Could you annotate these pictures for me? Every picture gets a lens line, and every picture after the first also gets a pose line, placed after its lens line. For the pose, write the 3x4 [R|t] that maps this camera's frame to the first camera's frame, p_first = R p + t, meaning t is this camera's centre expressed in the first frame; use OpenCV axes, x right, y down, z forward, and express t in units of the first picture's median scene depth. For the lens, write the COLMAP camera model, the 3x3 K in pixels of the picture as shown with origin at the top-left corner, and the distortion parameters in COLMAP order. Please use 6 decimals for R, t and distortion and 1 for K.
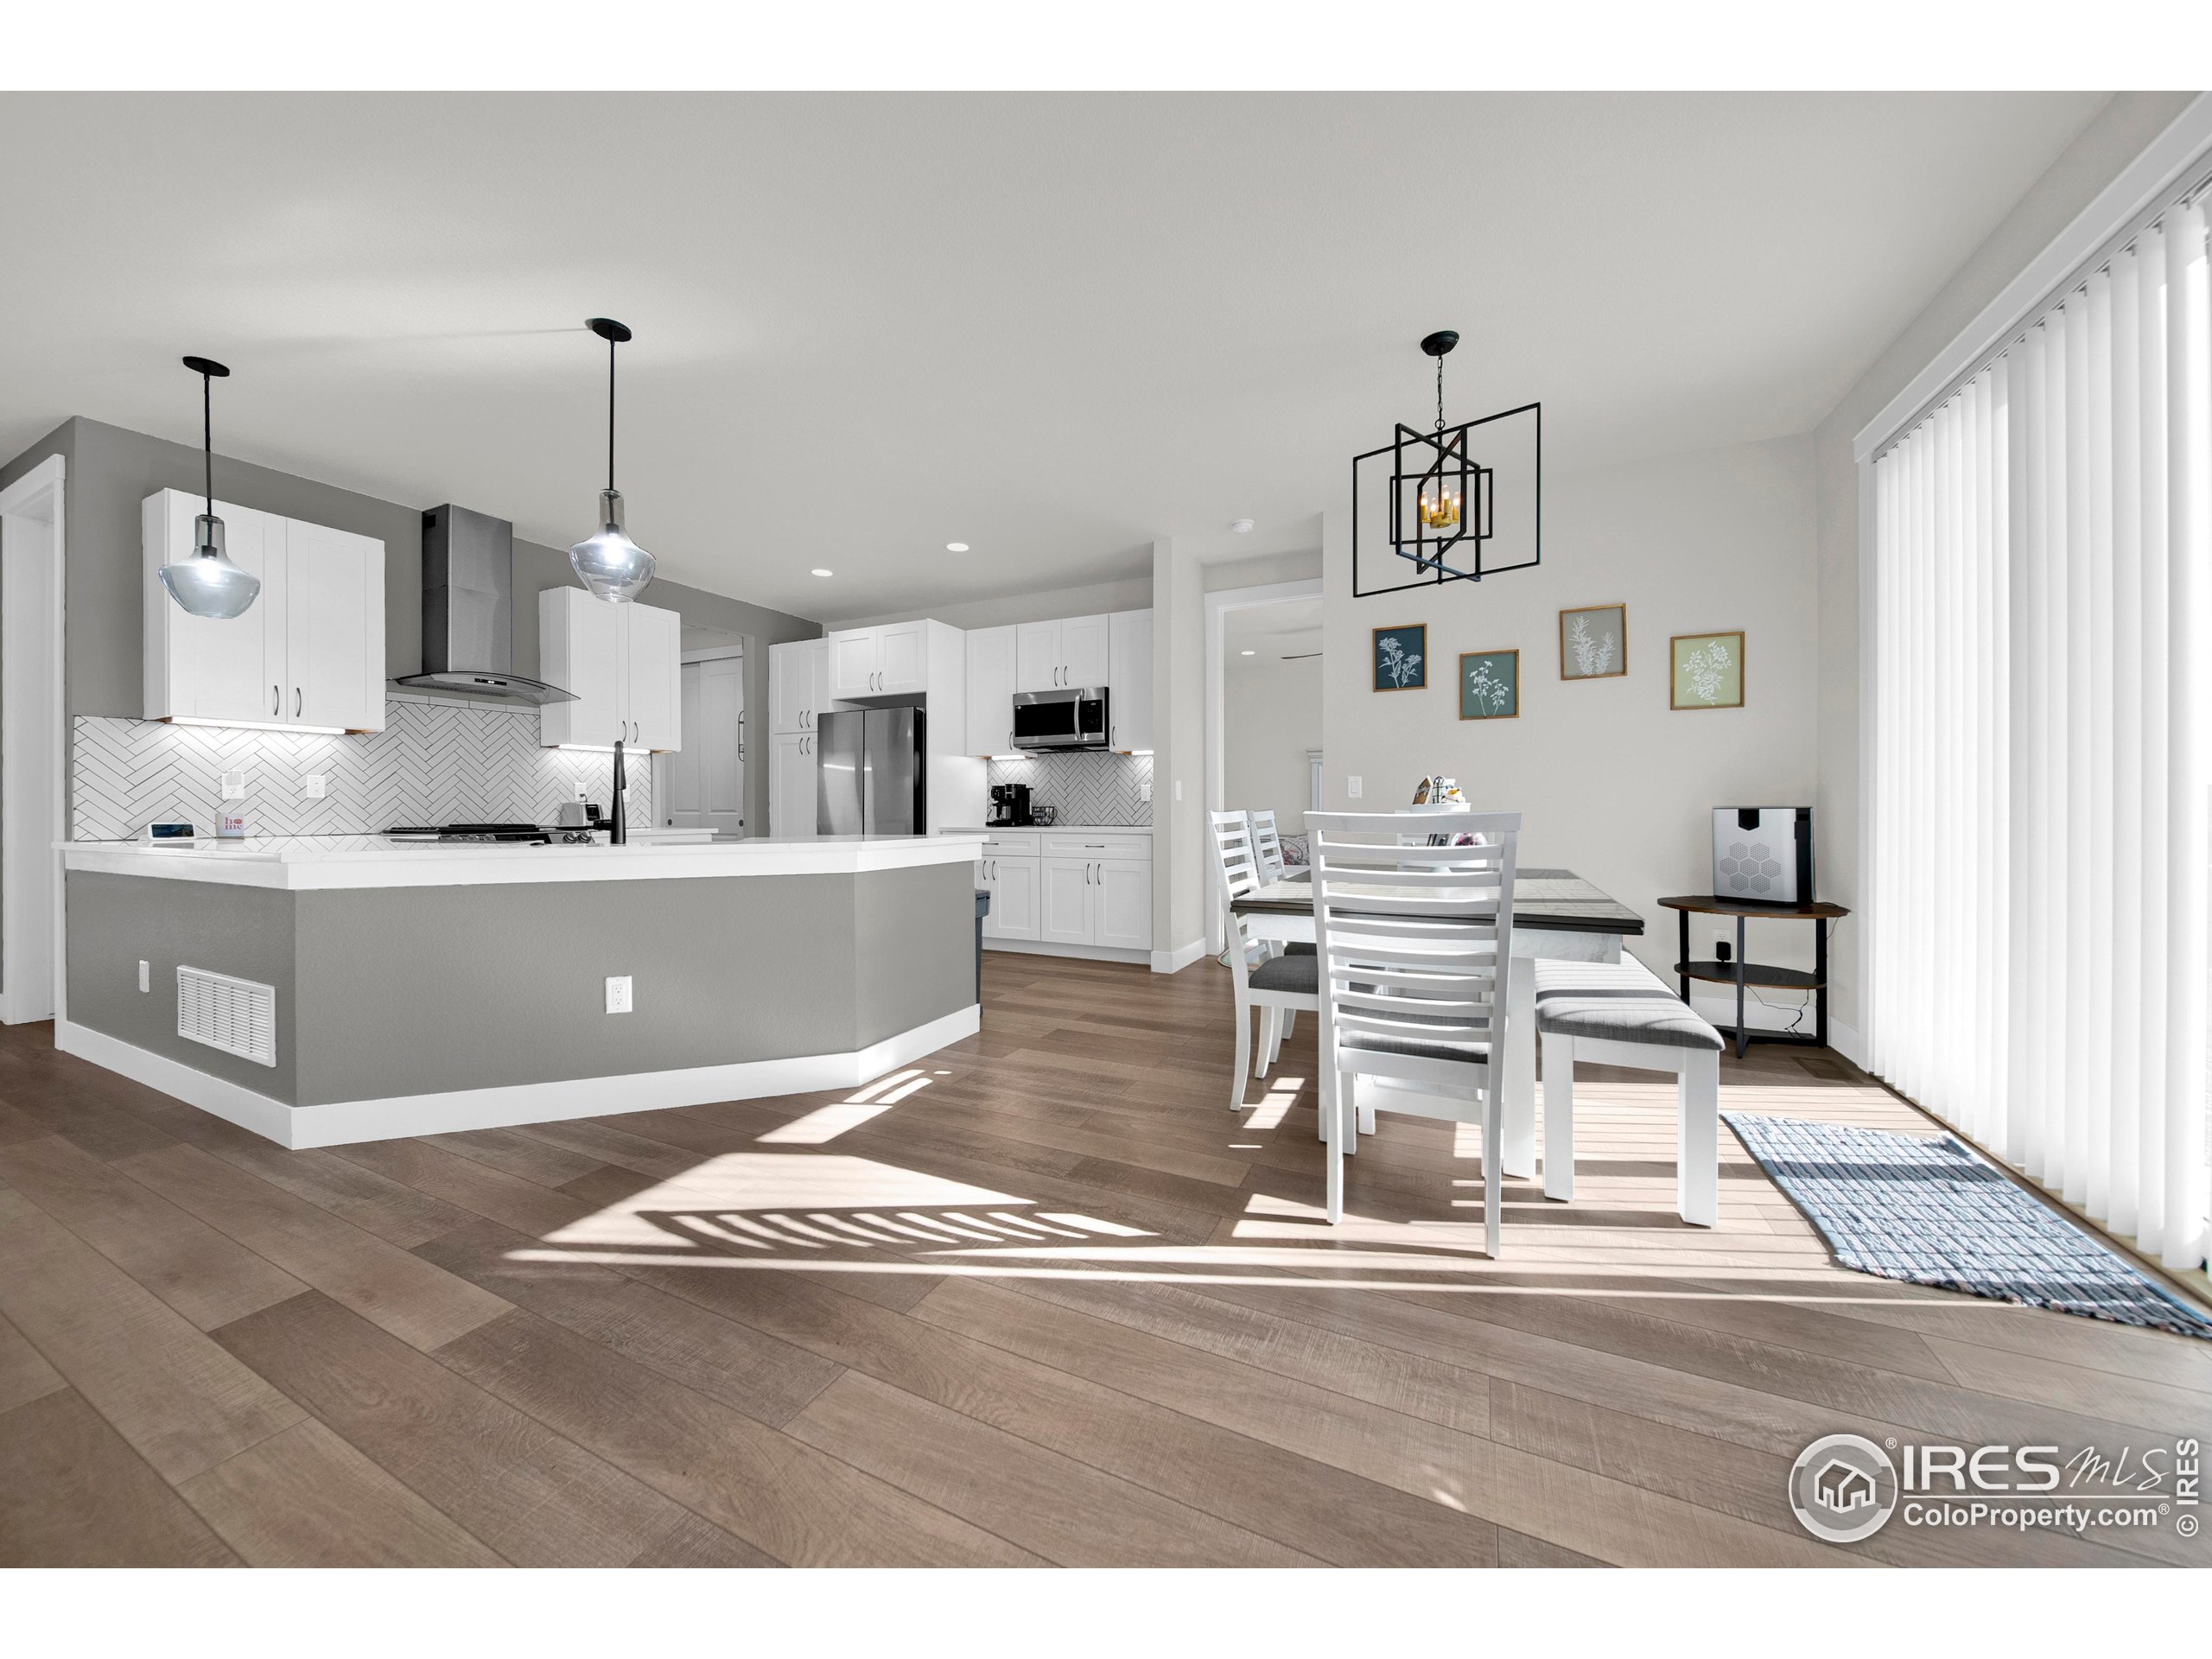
lens RADIAL K [[784.0, 0, 1087.5], [0, 784.0, 809.7], [0, 0, 1]] dist [-0.003014, 0.000105]
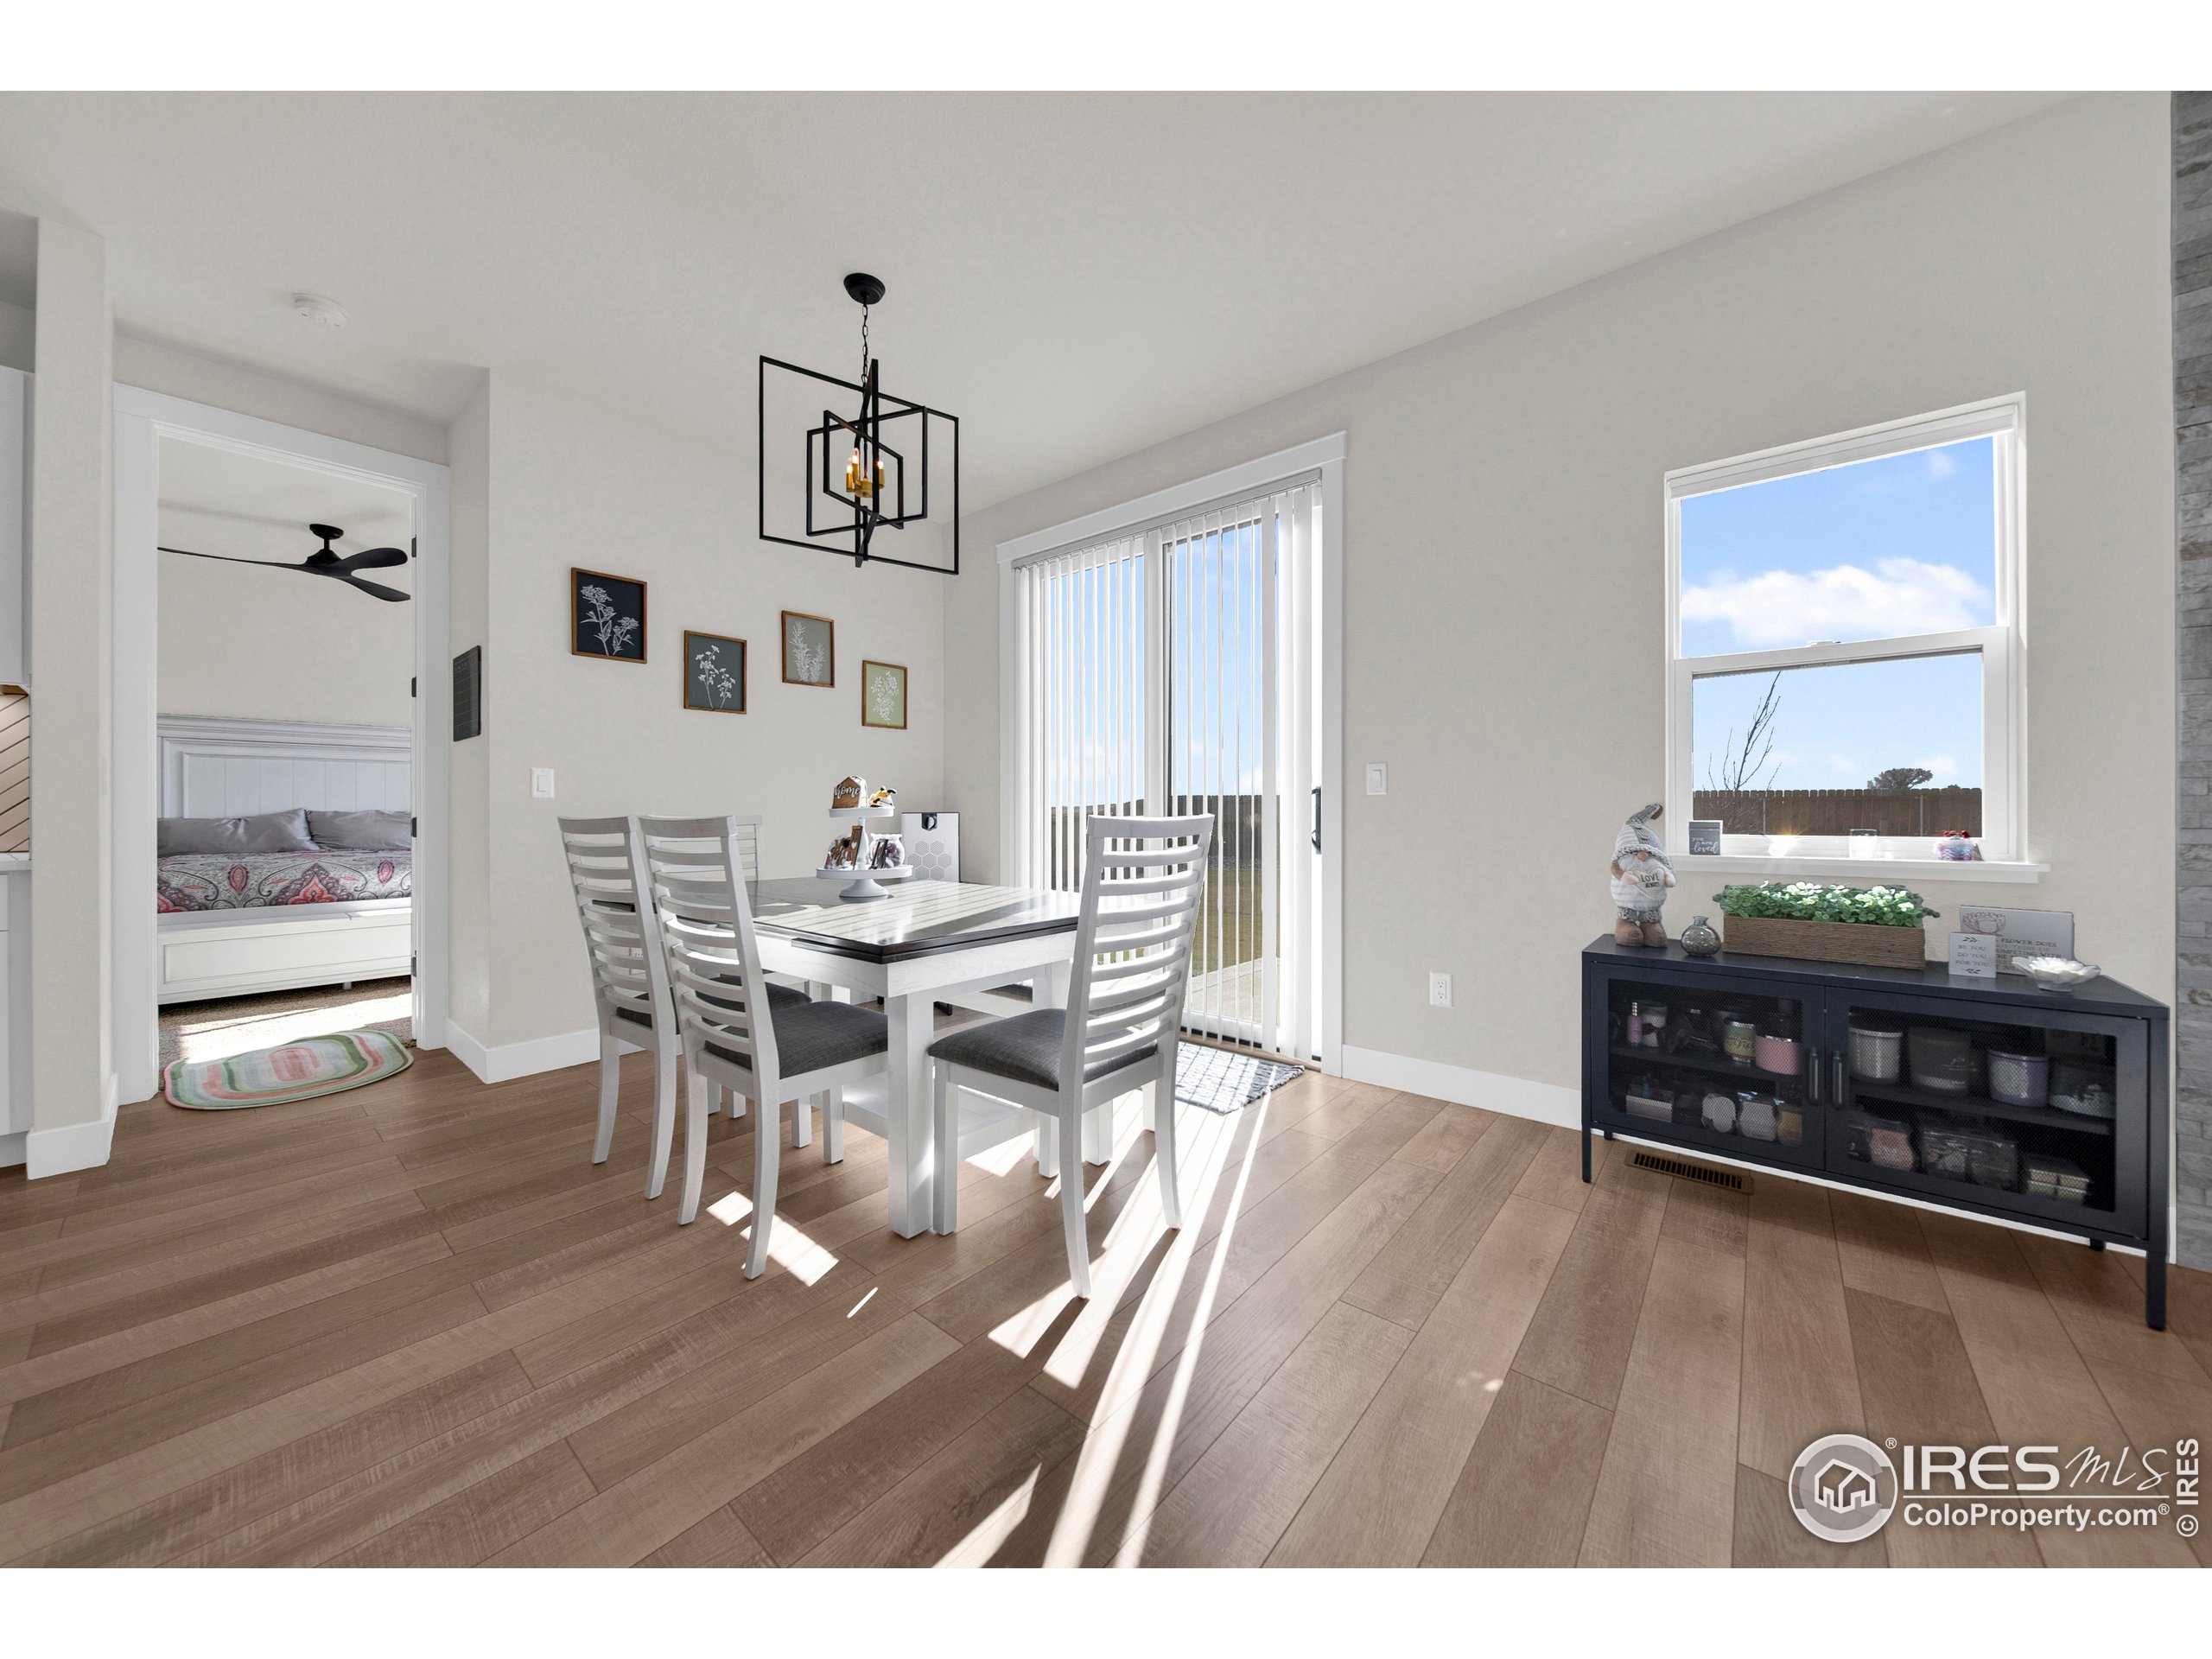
lens RADIAL K [[784.0, 0, 1100.5], [0, 784.0, 810.7], [0, 0, 1]] dist [-0.003014, 0.000105]
pose [[0.244010, 0.005510, 0.969757, -0.238528], [0.001589, 0.999980, -0.006082, 0.002611], [-0.969771, 0.003025, 0.243997, 0.359917]]
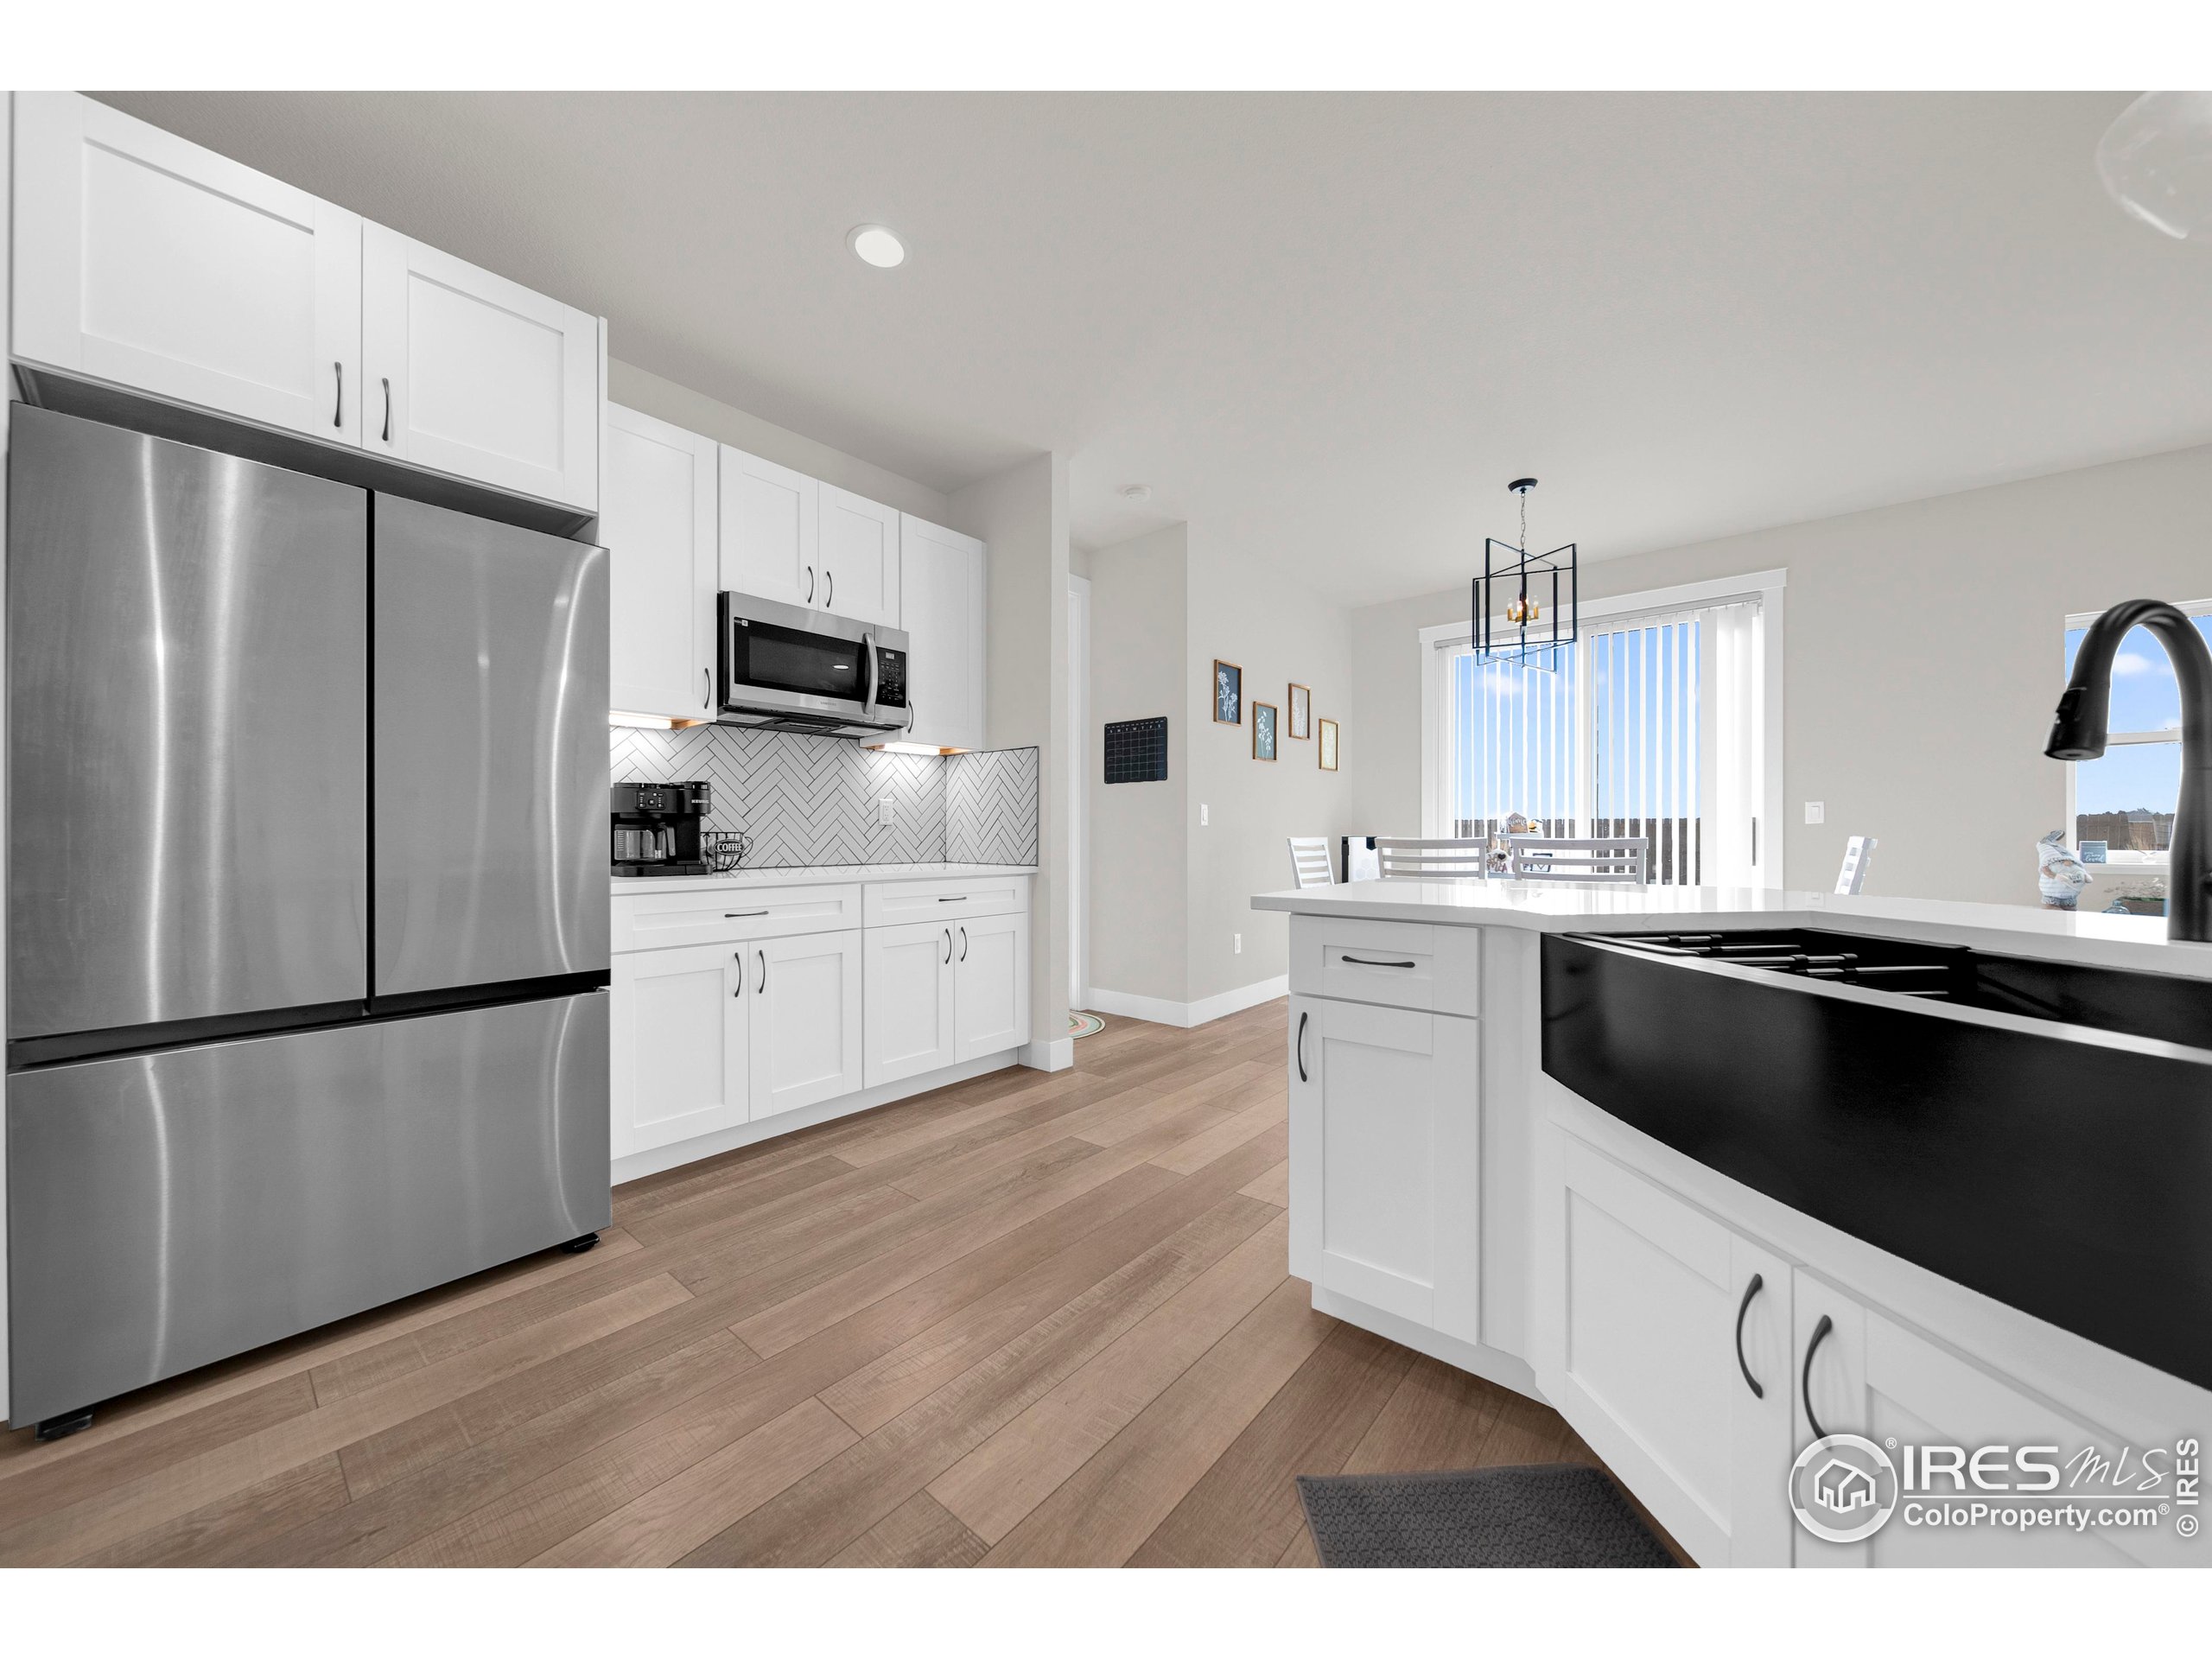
lens RADIAL K [[784.0, 0, 1109.7], [0, 784.0, 838.7], [0, 0, 1]] dist [-0.003014, 0.000105]
pose [[0.234393, -0.003961, 0.972134, -0.697333], [0.003029, 0.999990, 0.003344, -0.001872], [-0.972137, 0.002161, 0.234403, 0.944161]]
